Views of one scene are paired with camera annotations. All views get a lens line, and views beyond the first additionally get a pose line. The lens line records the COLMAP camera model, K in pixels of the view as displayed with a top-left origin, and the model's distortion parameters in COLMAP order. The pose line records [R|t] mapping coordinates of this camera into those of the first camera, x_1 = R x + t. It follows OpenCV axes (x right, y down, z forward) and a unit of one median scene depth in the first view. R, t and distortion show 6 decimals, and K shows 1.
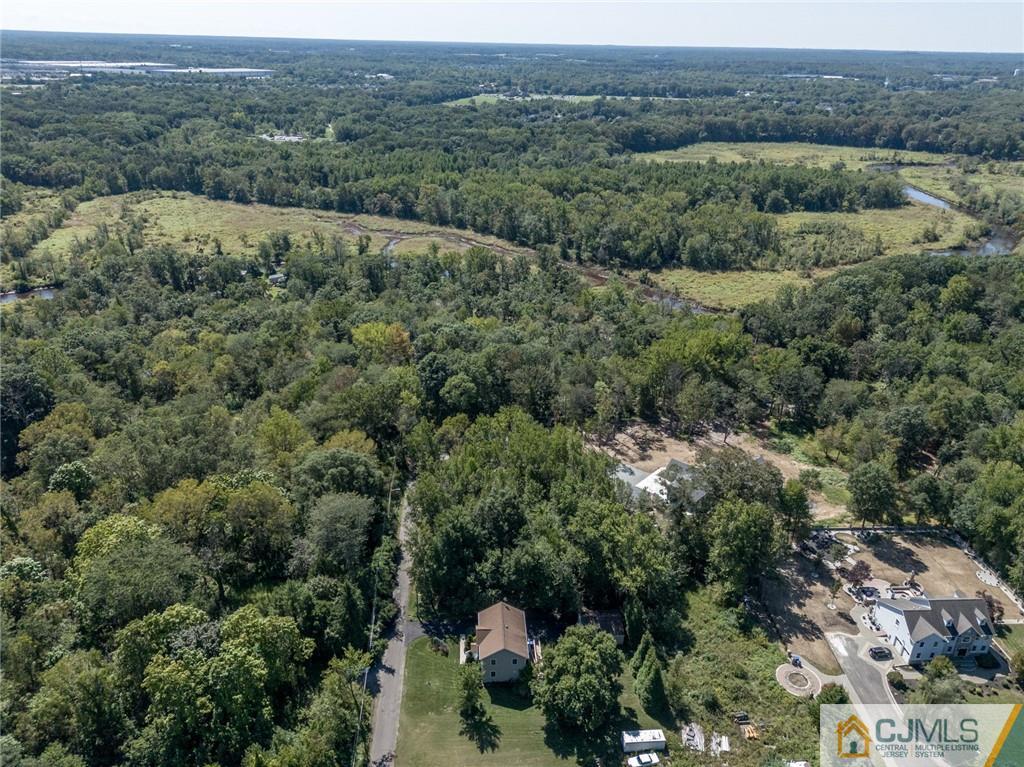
lens RADIAL K [[770.9, 0, 514.2], [0, 770.9, 379.4], [0, 0, 1]] dist [0.054259, -0.042788]
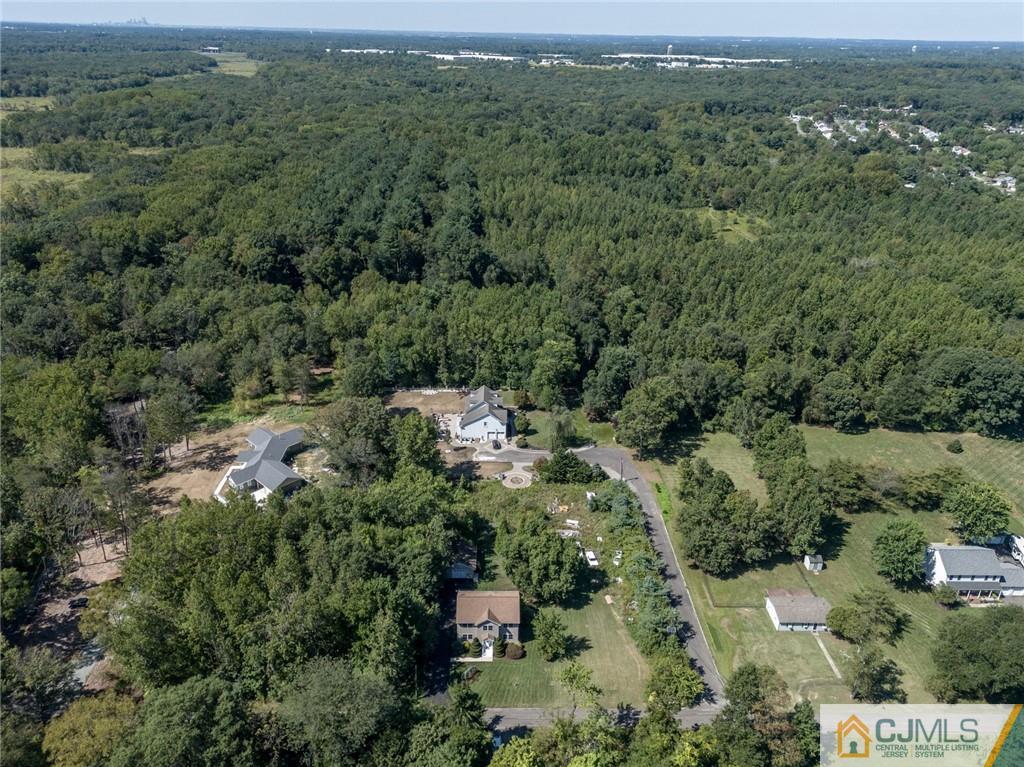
lens RADIAL K [[735.7, 0, 518.2], [0, 735.7, 382.7], [0, 0, 1]] dist [0.008596, -0.002604]
pose [[0.033881, -0.439669, 0.897520, -0.786490], [0.388642, 0.833152, 0.393466, -0.302888], [-0.920766, 0.335483, 0.199102, 0.678126]]
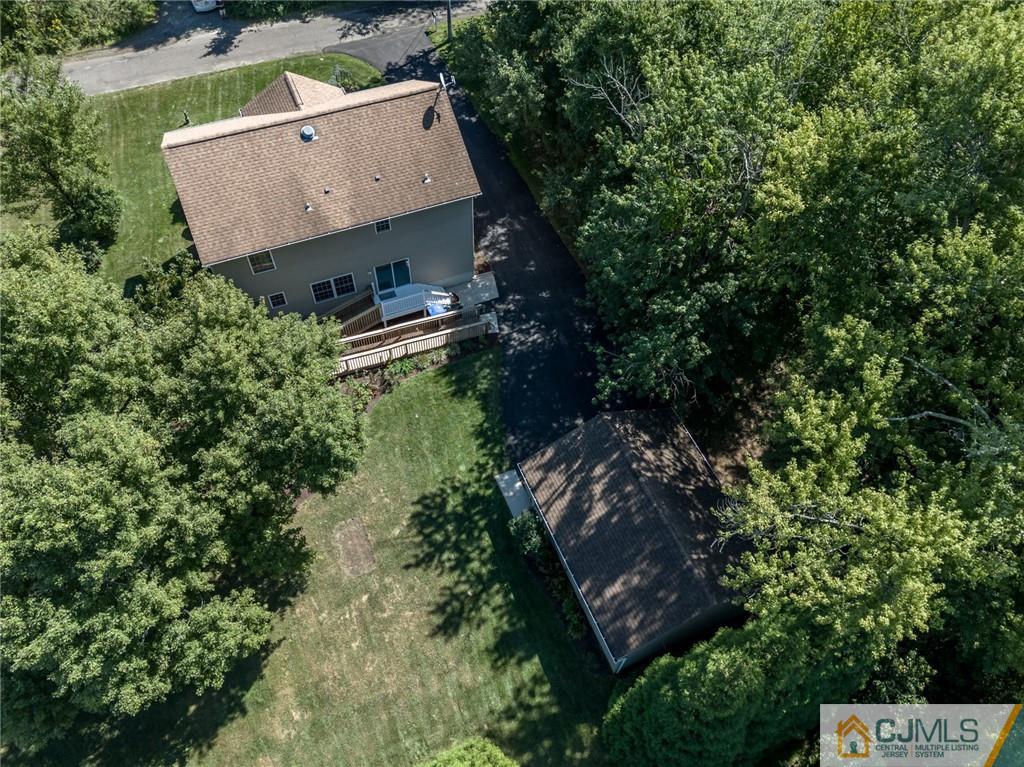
lens RADIAL K [[767.9, 0, 509.1], [0, 767.9, 382.8], [0, 0, 1]] dist [0.053403, -0.029916]
pose [[0.343729, 0.764455, -0.545398, 0.194133], [-0.407059, 0.644677, 0.647066, 0.197046], [0.846258, -0.000406, 0.532773, 0.940266]]
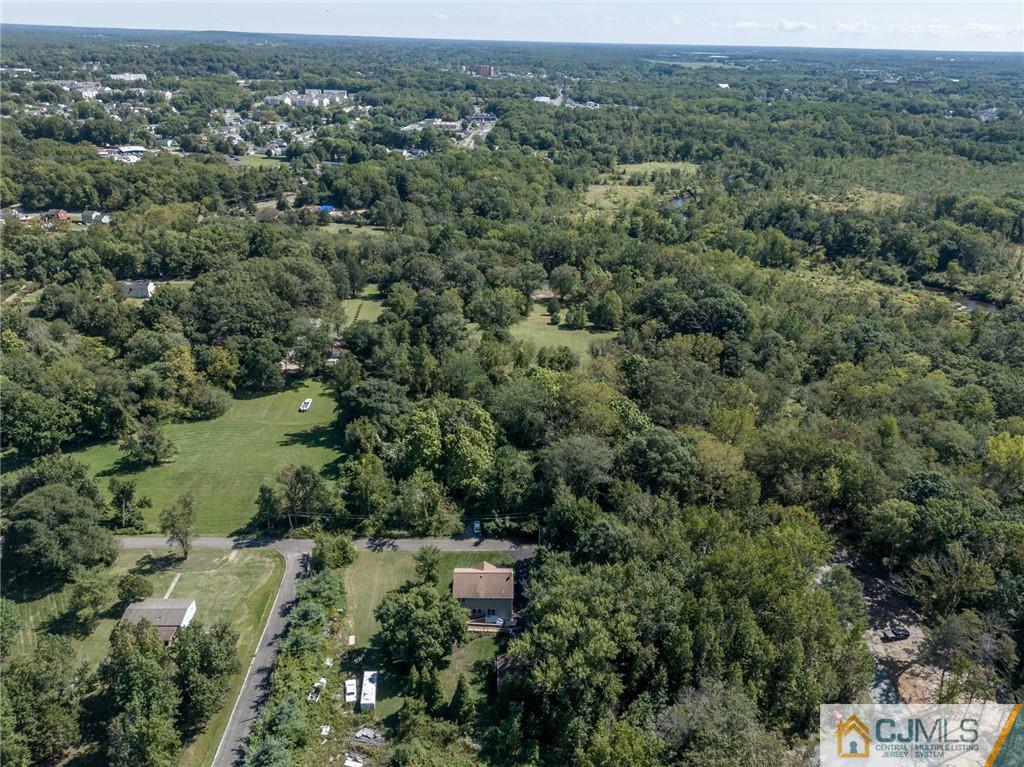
lens RADIAL K [[735.7, 0, 510.5], [0, 735.7, 376.9], [0, 0, 1]] dist [0.008596, -0.002604]
pose [[-0.039066, 0.389739, -0.920096, 0.836968], [-0.434900, 0.822380, 0.366814, -0.308757], [0.899631, 0.414480, 0.137370, 0.788944]]
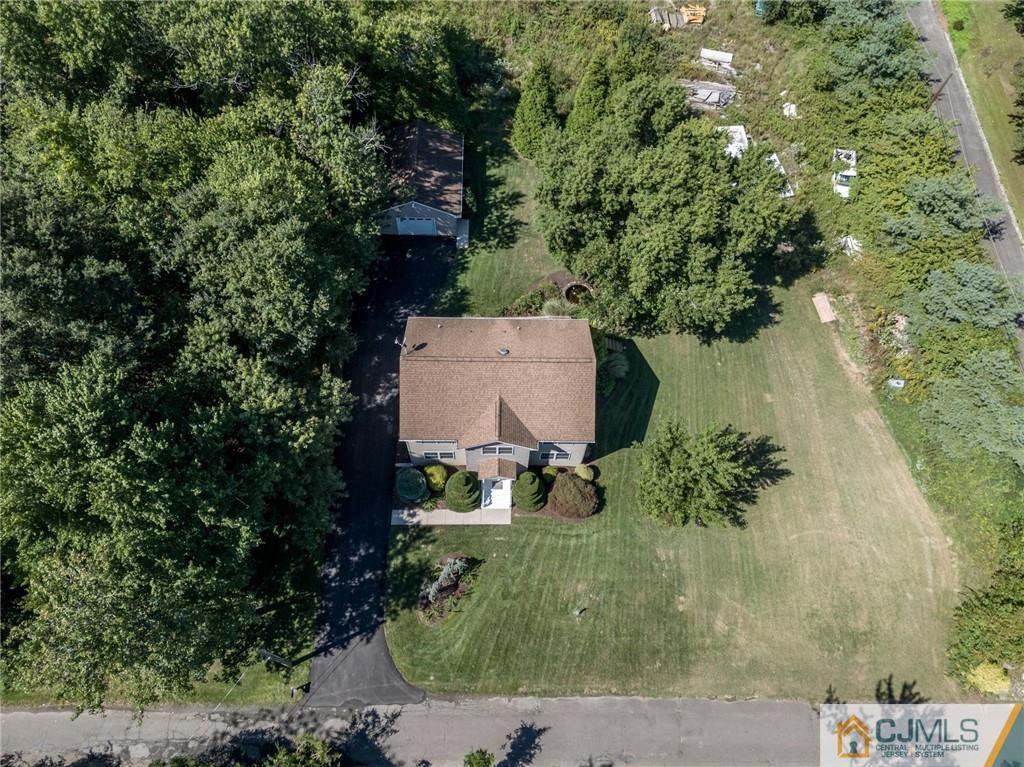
lens RADIAL K [[767.9, 0, 514.3], [0, 767.9, 377.4], [0, 0, 1]] dist [0.053403, -0.029916]
pose [[0.053208, -0.899699, 0.433257, -0.166056], [0.384883, 0.418826, 0.822466, 0.052475], [-0.921430, 0.122991, 0.368564, 0.885616]]
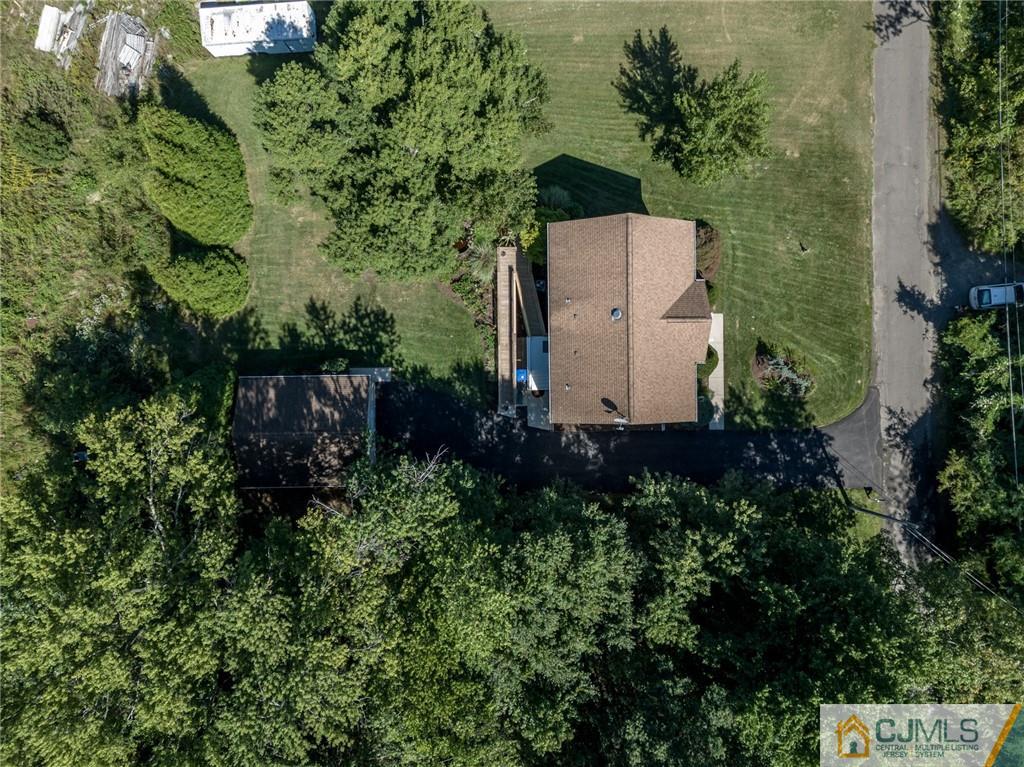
lens RADIAL K [[770.9, 0, 518.7], [0, 770.9, 381.8], [0, 0, 1]] dist [0.054259, -0.042788]
pose [[-0.997555, -0.042473, -0.055499, 0.046432], [-0.032931, -0.414777, 0.909327, 0.026923], [-0.061642, 0.908931, 0.412365, 0.910582]]
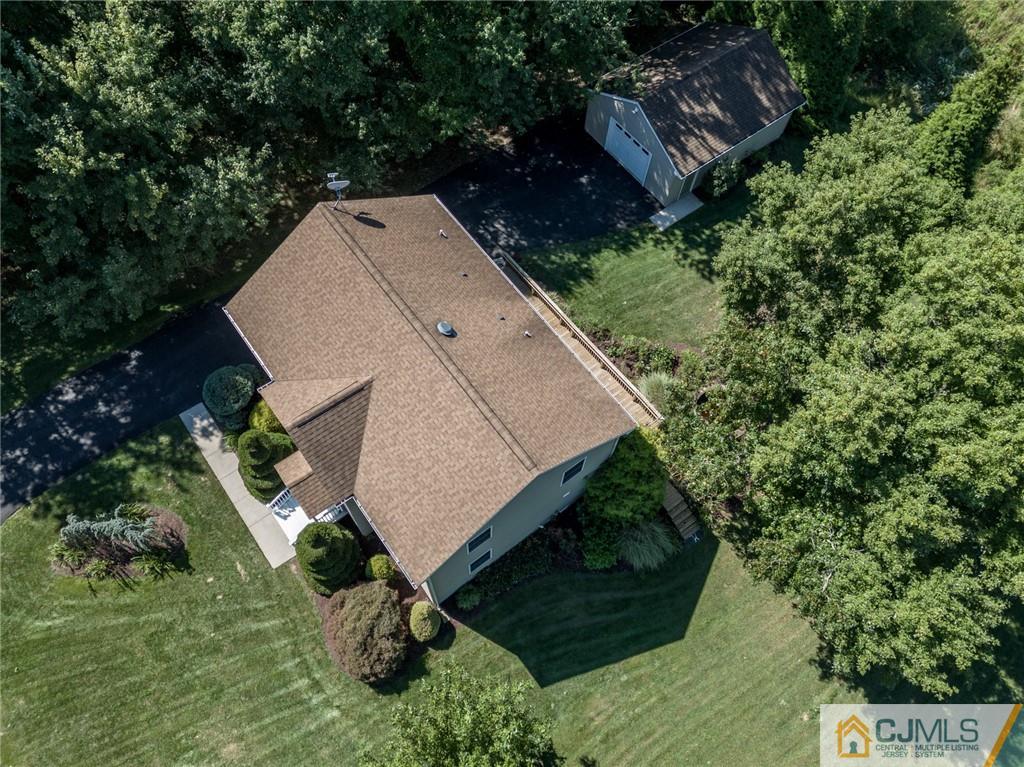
lens RADIAL K [[767.9, 0, 509.7], [0, 767.9, 387.5], [0, 0, 1]] dist [0.053403, -0.029916]
pose [[0.831551, -0.493208, 0.255477, -0.048256], [0.217748, 0.712590, 0.666934, 0.220502], [-0.510988, -0.498960, 0.699950, 0.877959]]
